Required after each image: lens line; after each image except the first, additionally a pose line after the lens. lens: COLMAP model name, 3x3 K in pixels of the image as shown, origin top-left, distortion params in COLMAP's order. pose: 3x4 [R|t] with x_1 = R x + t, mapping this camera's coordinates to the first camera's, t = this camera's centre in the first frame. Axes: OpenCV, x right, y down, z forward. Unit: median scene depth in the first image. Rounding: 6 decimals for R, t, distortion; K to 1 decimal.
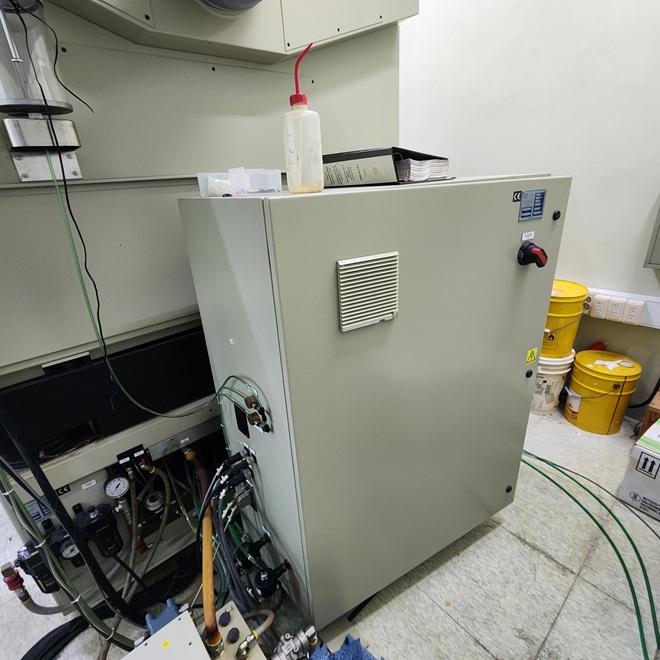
lens RADIAL K [[368.9, 0, 326.0], [0, 368.9, 329.8], [0, 0, 1]] dist [-0.005337, 0.001950]
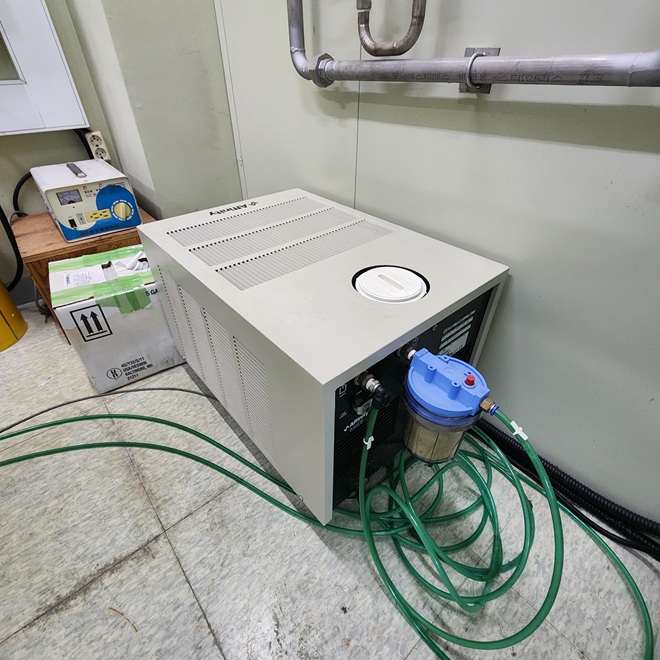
lens RADIAL K [[368.9, 0, 326.0], [0, 368.9, 329.8], [0, 0, 1]] dist [-0.005337, 0.001950]
pose [[0.022891, -0.557258, 0.830024, 0.352052], [0.398349, 0.766572, 0.503671, 0.217907], [-0.916948, 0.319110, 0.239531, 0.481106]]
